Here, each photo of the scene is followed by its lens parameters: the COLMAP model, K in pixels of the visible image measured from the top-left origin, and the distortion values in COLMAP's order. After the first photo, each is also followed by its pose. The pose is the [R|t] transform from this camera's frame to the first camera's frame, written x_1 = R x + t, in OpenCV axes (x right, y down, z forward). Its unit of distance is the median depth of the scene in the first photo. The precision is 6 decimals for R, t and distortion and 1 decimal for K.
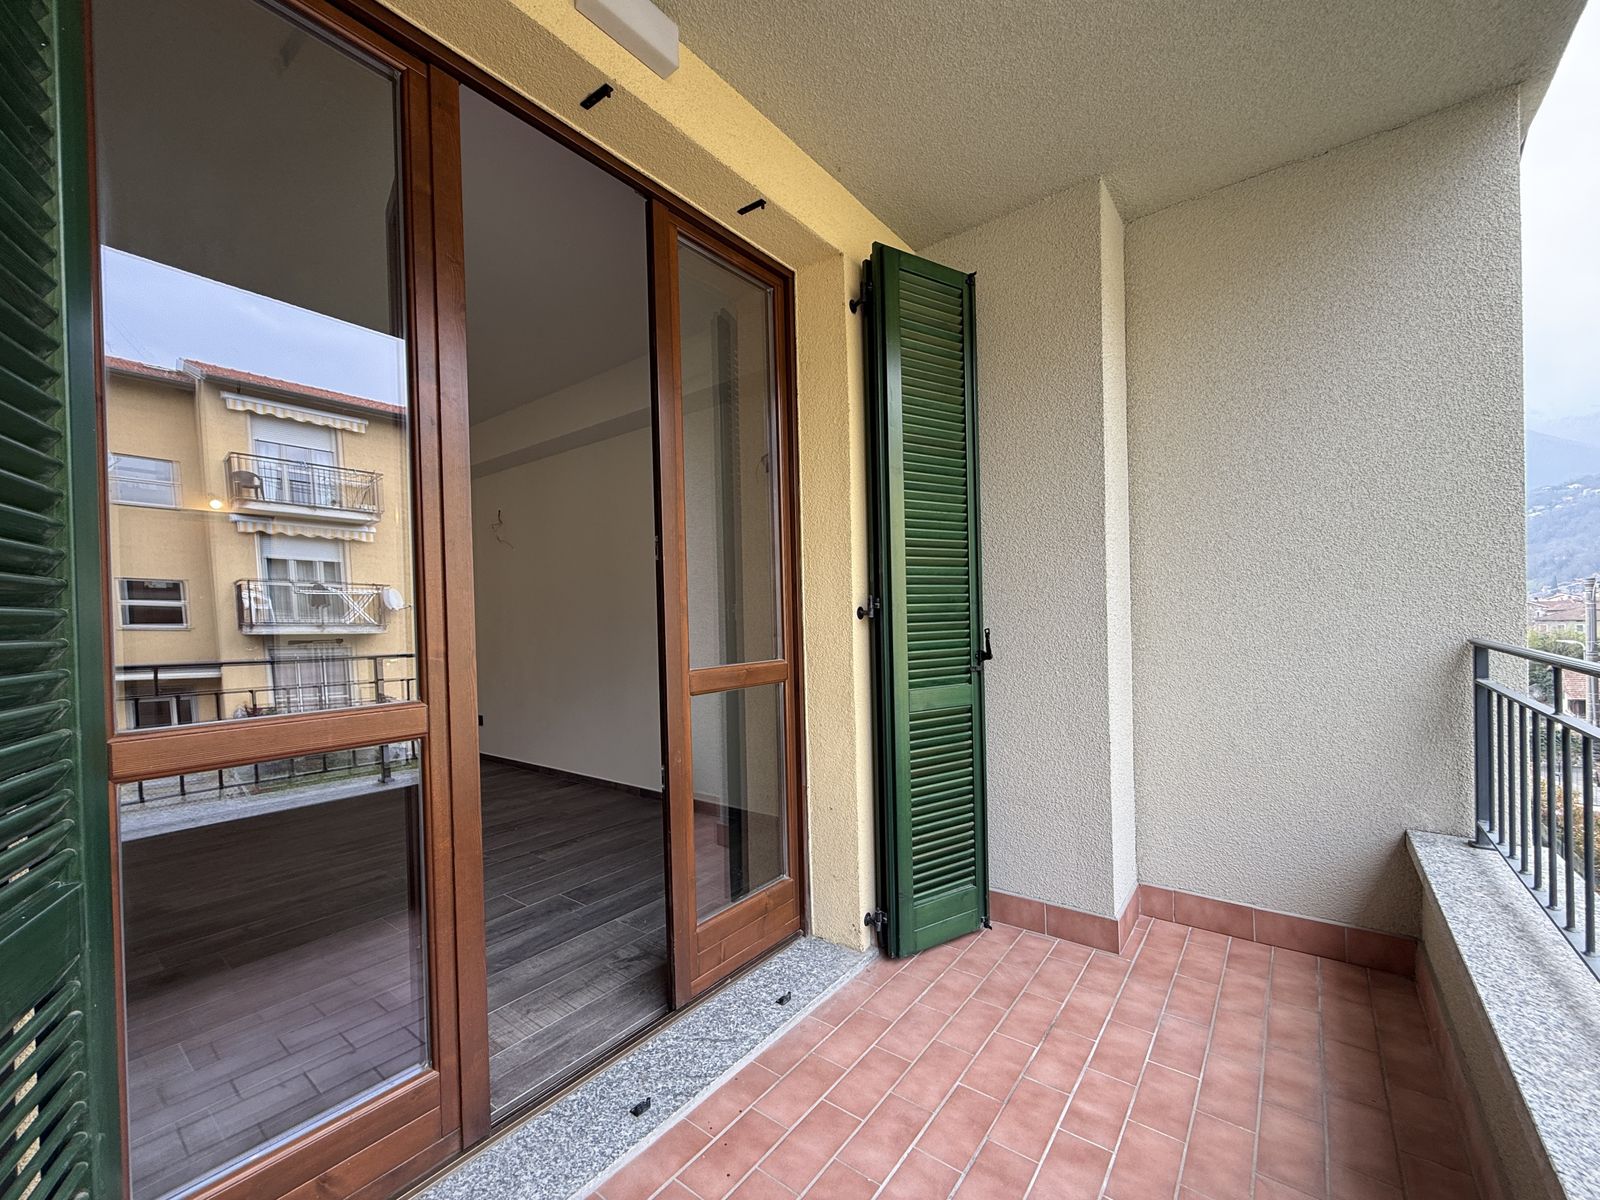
lens RADIAL K [[651.9, 0, 799.3], [0, 651.9, 621.4], [0, 0, 1]] dist [0.000142, 0.000115]
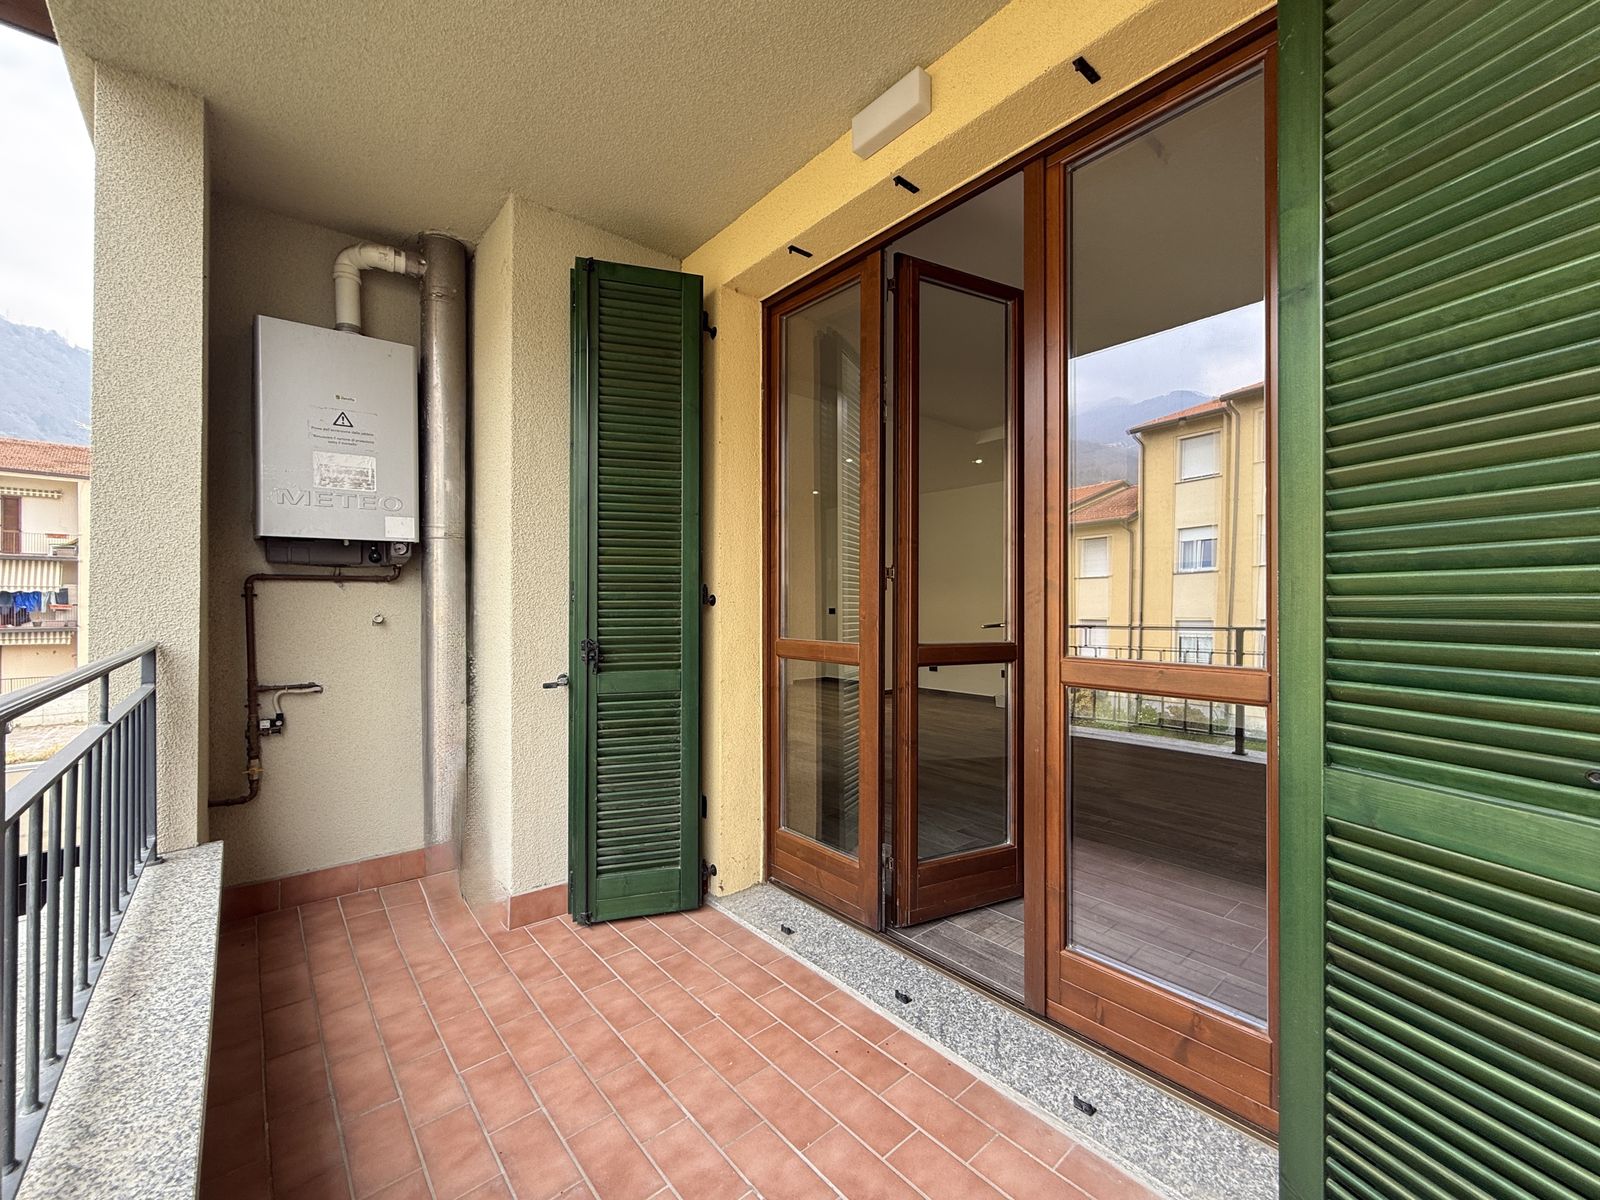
lens RADIAL K [[641.3, 0, 796.2], [0, 641.3, 601.3], [0, 0, 1]] dist [0.000281, -0.000223]
pose [[-0.196463, 0.023240, -0.980236, 0.826098], [-0.003924, 0.999692, 0.024487, -0.023094], [0.980503, 0.008658, -0.196311, 0.889126]]
